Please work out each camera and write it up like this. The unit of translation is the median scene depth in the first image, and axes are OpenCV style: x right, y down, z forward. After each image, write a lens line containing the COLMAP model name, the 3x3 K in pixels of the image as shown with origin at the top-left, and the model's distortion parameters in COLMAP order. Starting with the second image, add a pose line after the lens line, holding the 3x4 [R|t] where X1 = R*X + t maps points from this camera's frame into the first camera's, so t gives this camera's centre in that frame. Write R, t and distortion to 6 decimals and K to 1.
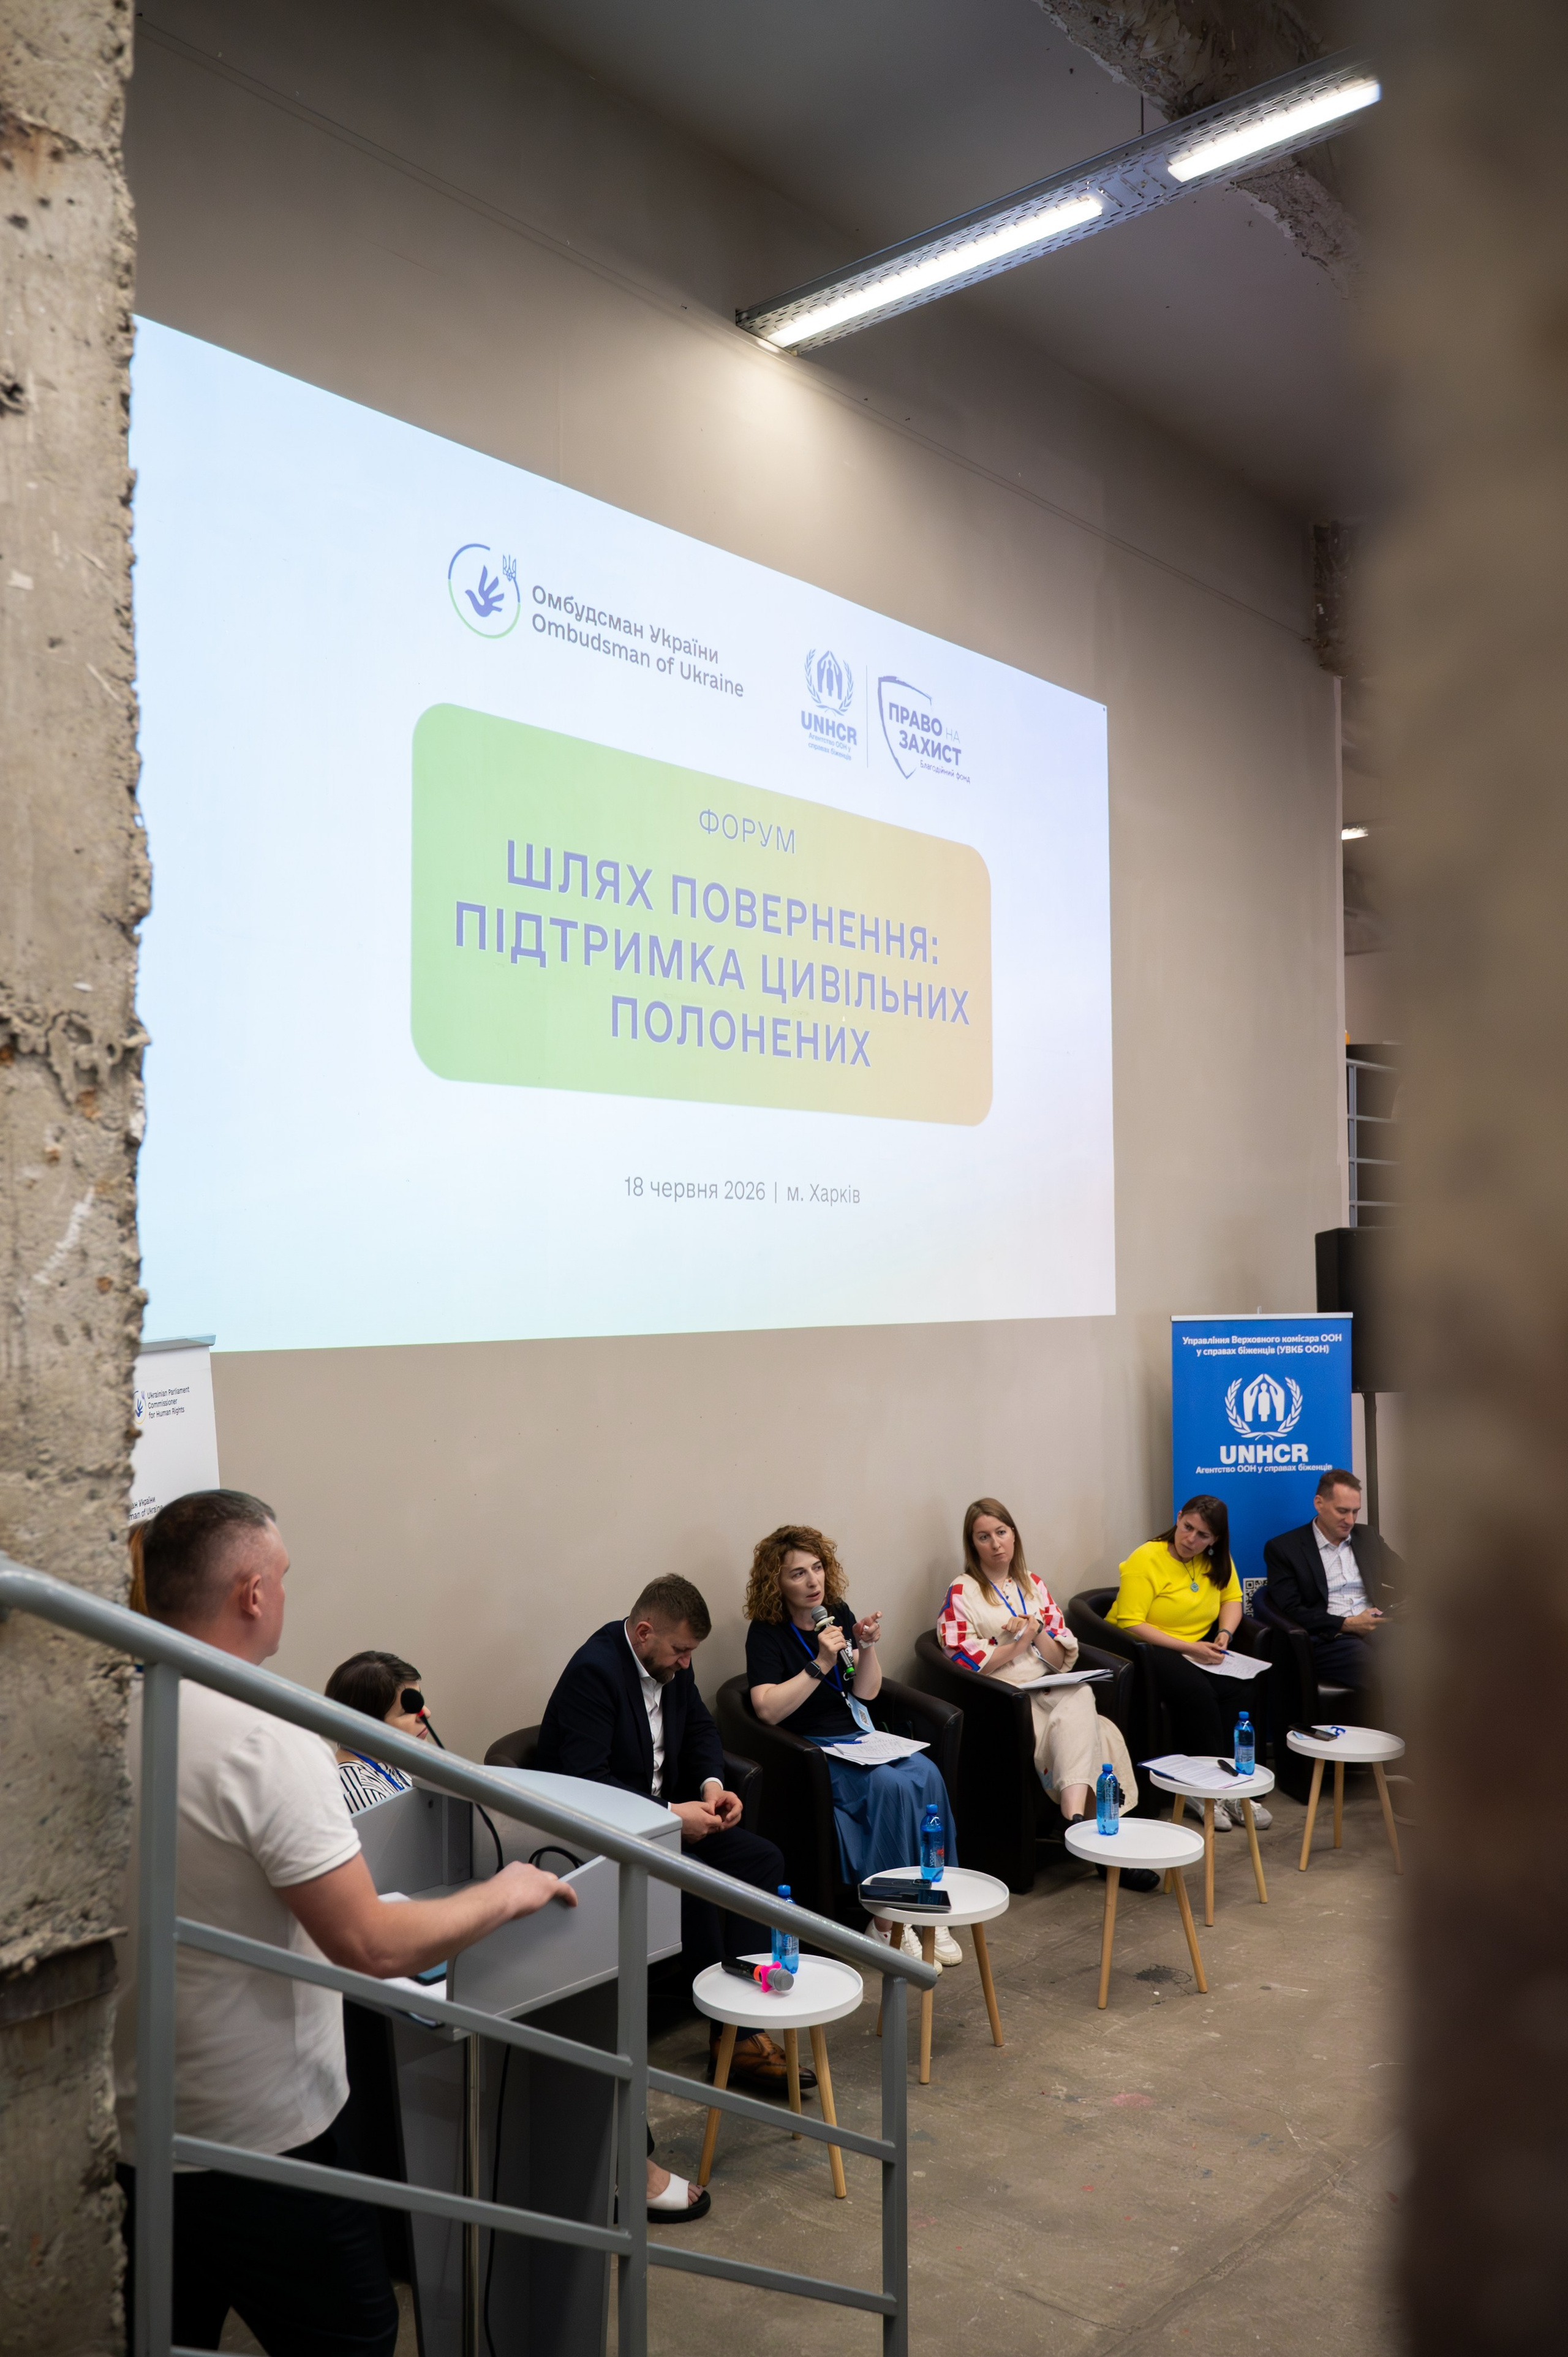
lens RADIAL K [[1989.3, 0, 784.0], [0, 1989.3, 1178.5], [0, 0, 1]] dist [0.031004, 0.001172]
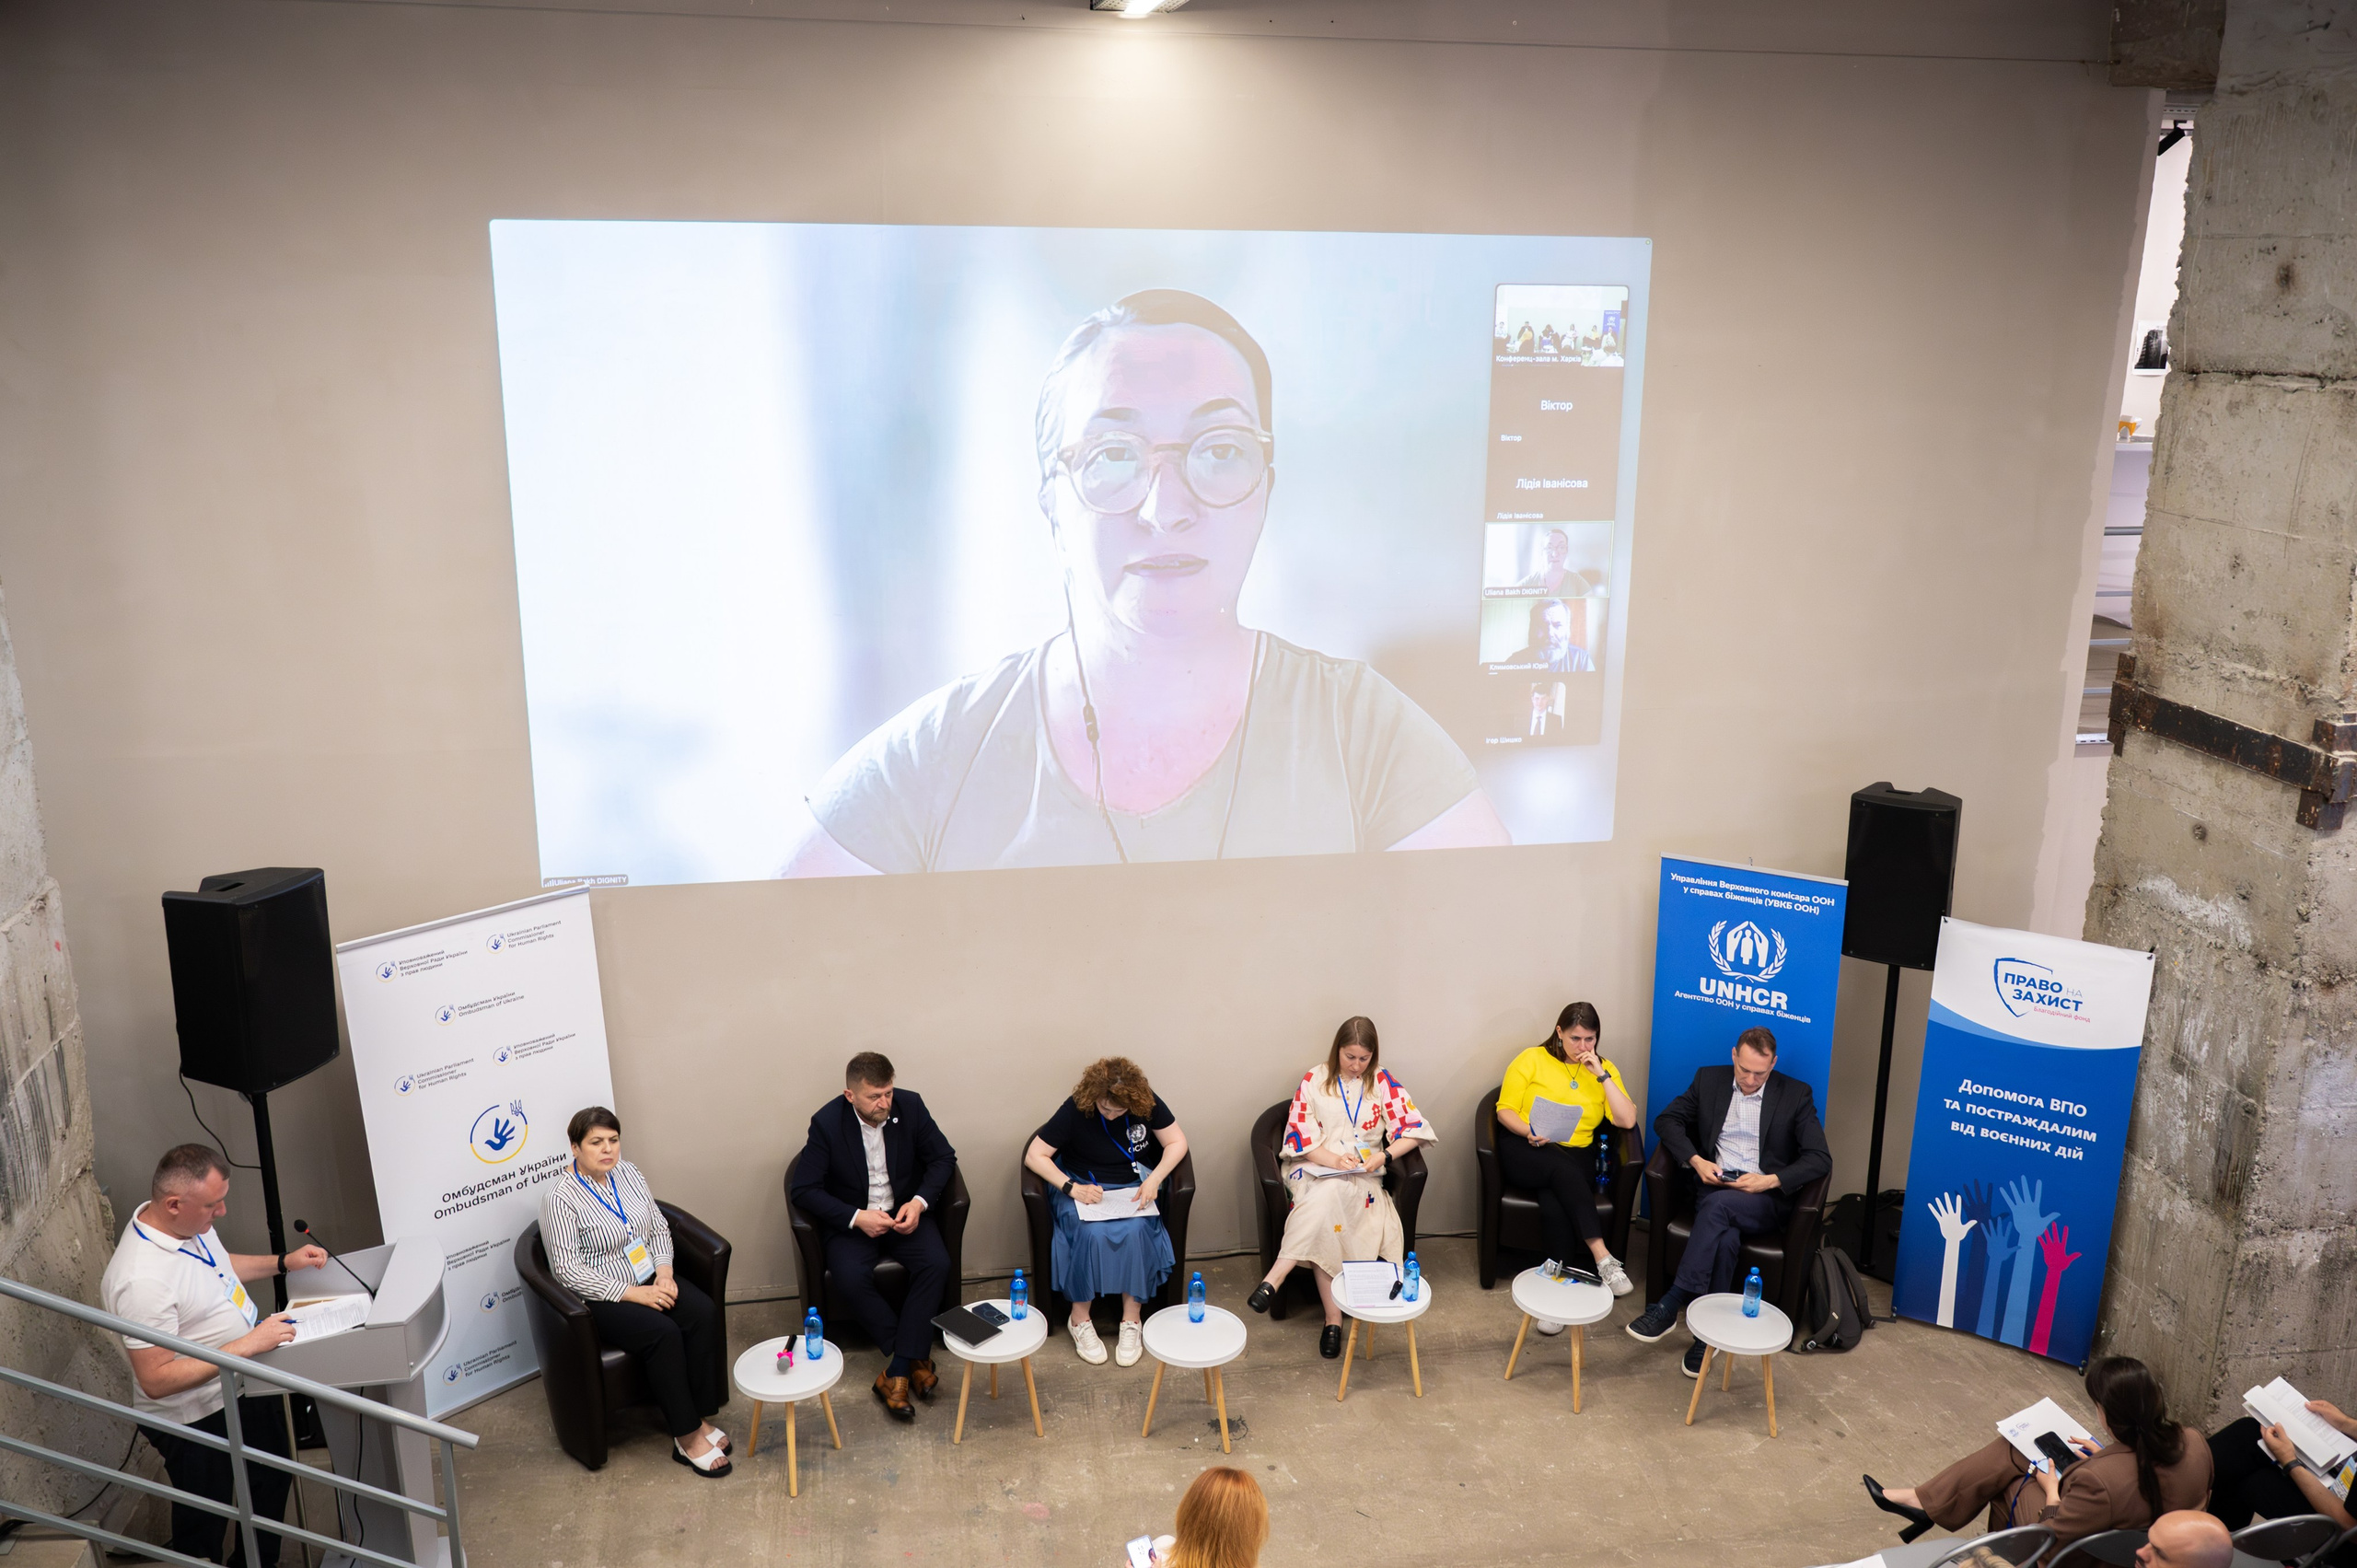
lens RADIAL K [[1989.4, 0, 1178.5], [0, 1989.4, 784.0], [0, 0, 1]] dist [0.031004, 0.001172]
pose [[0.779520, 0.180964, -0.599667, 0.614411], [0.014055, 0.952063, 0.305579, -0.286133], [0.626220, -0.246633, 0.739608, 0.078082]]
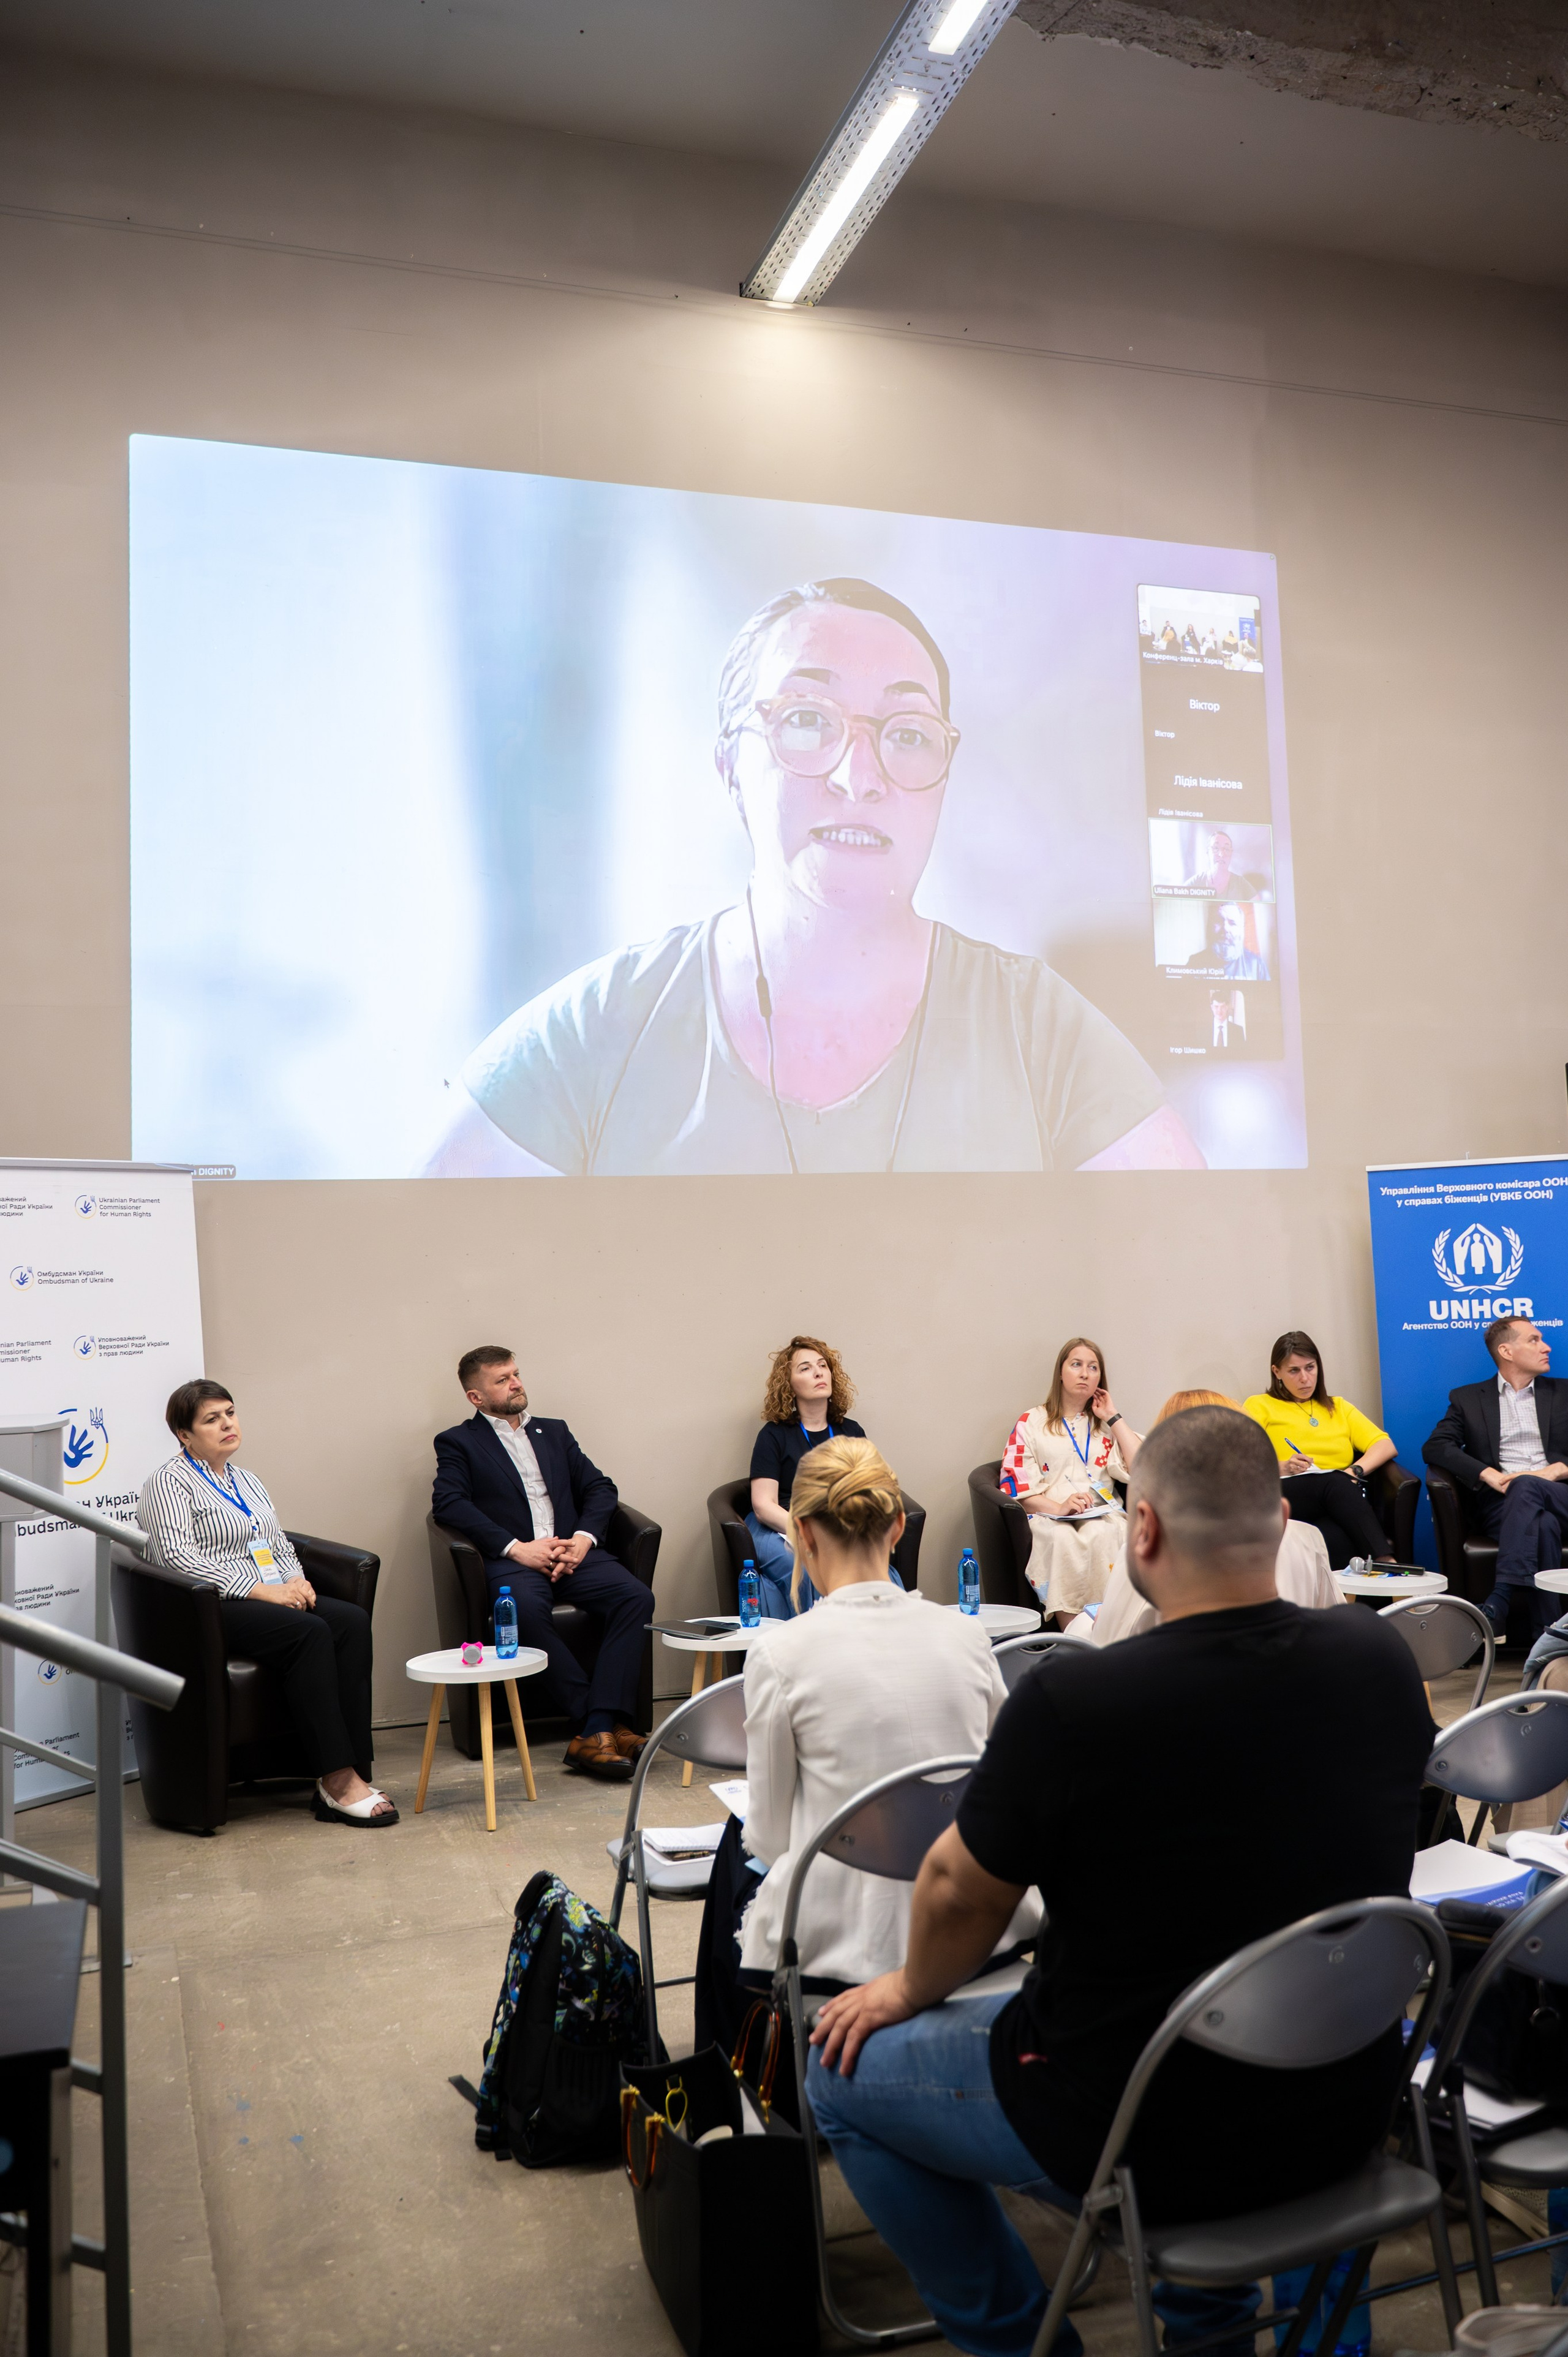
lens RADIAL K [[1974.4, 0, 778.2], [0, 1974.4, 1149.0], [0, 0, 1]] dist [0.027015, -0.002226]
pose [[0.856323, -0.058426, -0.513126, 0.440200], [0.047341, 0.998277, -0.034662, 0.080091], [0.514267, 0.005390, 0.857613, 0.034711]]
